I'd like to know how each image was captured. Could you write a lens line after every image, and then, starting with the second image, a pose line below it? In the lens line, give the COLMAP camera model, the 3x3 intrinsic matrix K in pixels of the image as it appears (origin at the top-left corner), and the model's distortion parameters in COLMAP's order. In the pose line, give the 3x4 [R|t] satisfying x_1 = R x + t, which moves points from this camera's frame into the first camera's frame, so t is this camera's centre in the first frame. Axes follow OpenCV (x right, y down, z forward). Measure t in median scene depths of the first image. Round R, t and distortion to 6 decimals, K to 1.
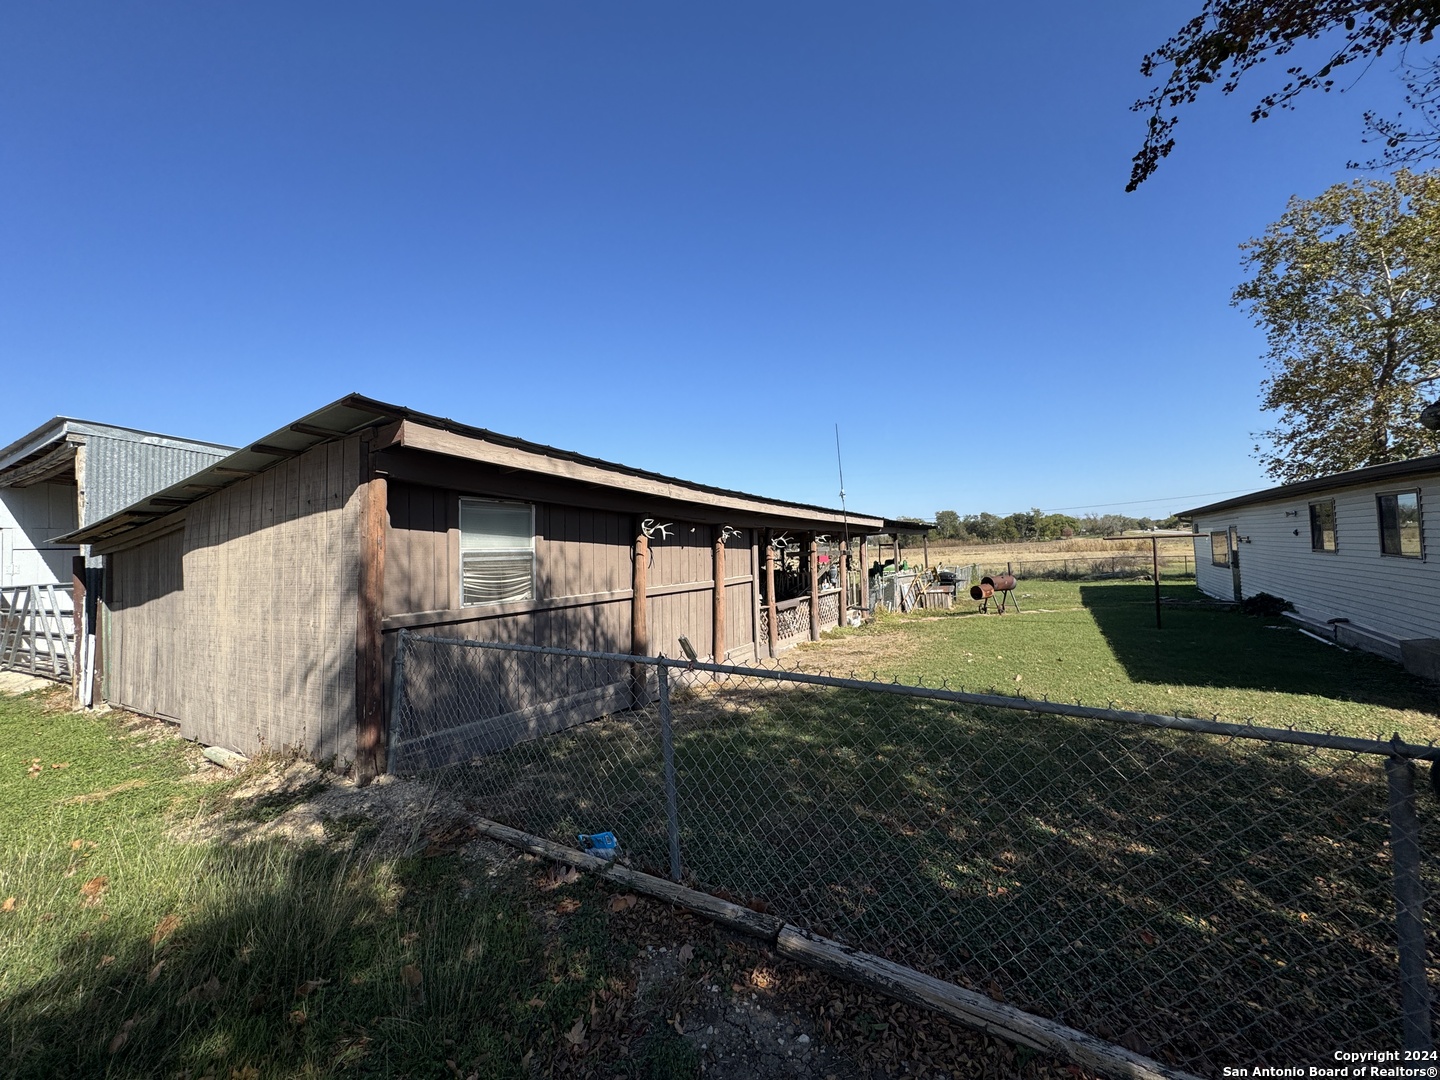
lens RADIAL K [[571.0, 0, 717.3], [0, 571.0, 538.4], [0, 0, 1]] dist [-0.002916, -0.000104]
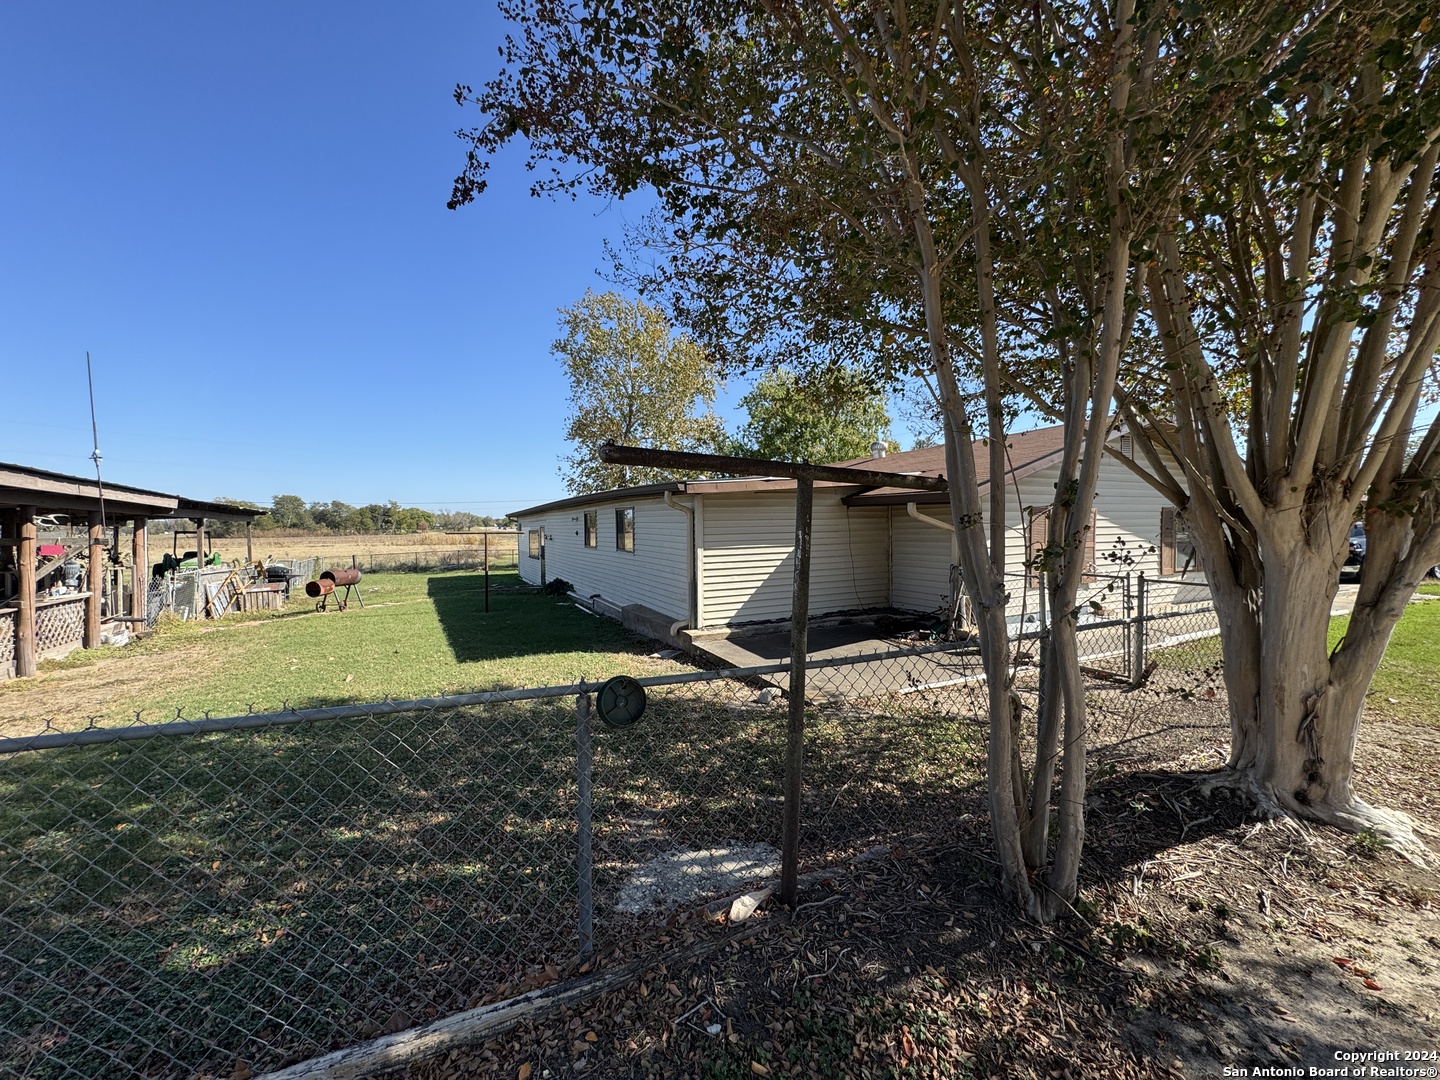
lens RADIAL K [[571.0, 0, 717.3], [0, 571.0, 538.4], [0, 0, 1]] dist [-0.002916, -0.000104]
pose [[0.523845, 0.023806, 0.851481, 0.026057], [-0.034509, 0.999382, -0.006710, 0.000113], [-0.851114, -0.025869, 0.524343, -0.001385]]
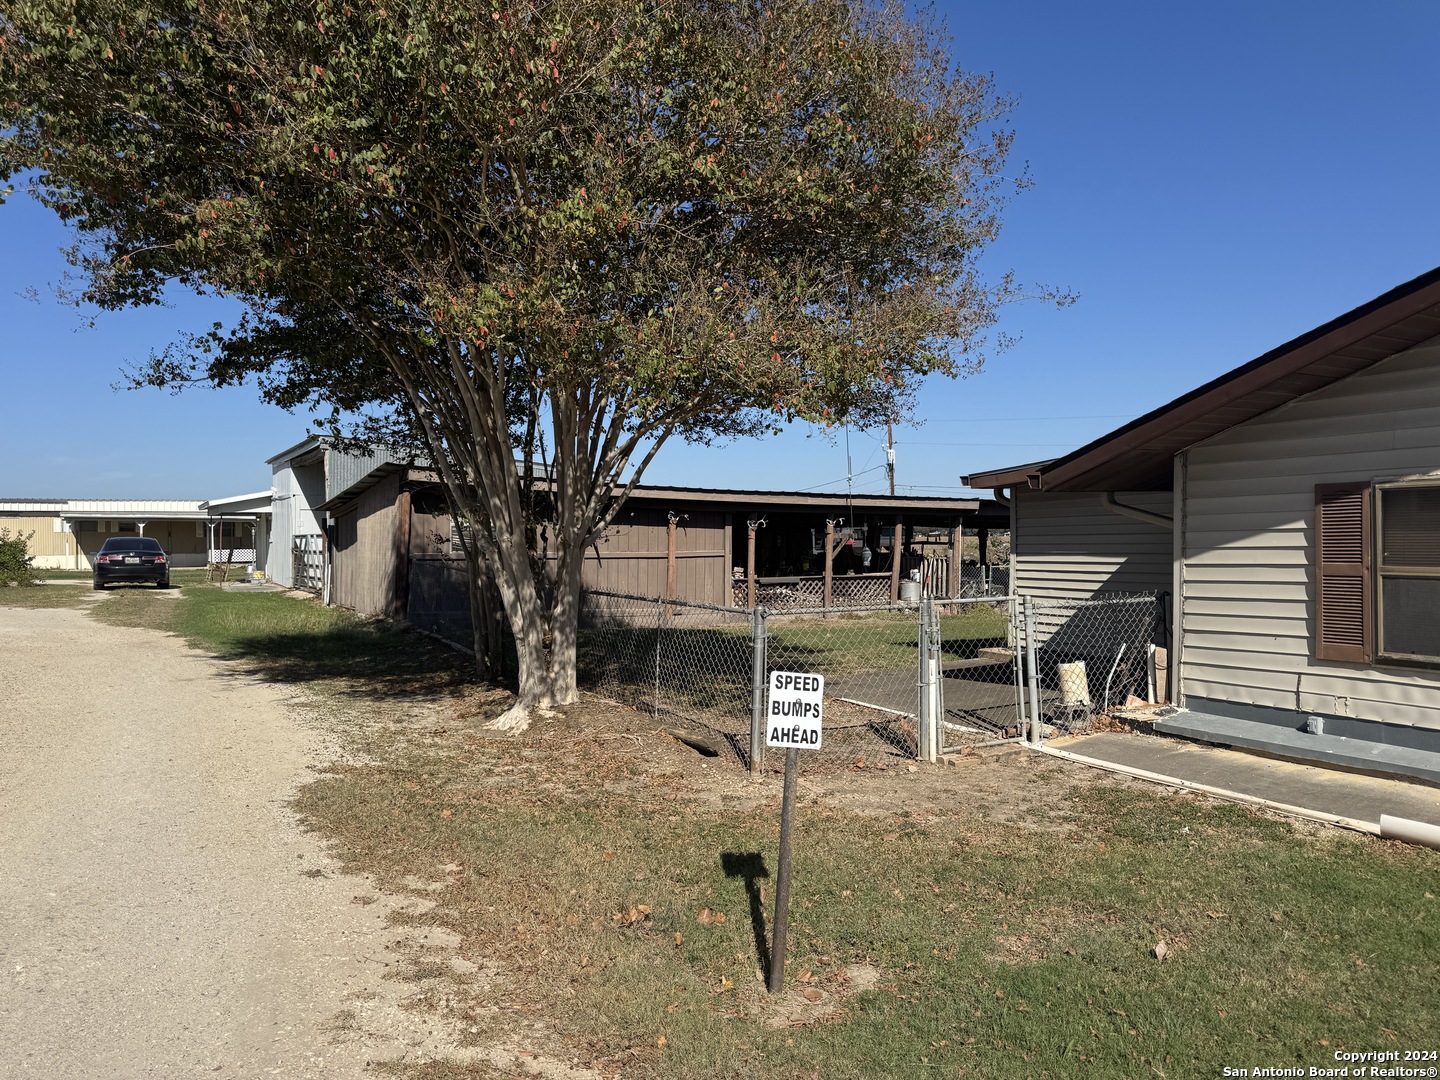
lens RADIAL K [[1045.7, 0, 704.2], [0, 1045.7, 544.9], [0, 0, 1]] dist [0.178018, -0.279561]
pose [[0.857968, 0.045378, -0.511695, 1.670135], [-0.020677, 0.998334, 0.053866, -0.093823], [0.513287, -0.035635, 0.857477, -1.294378]]
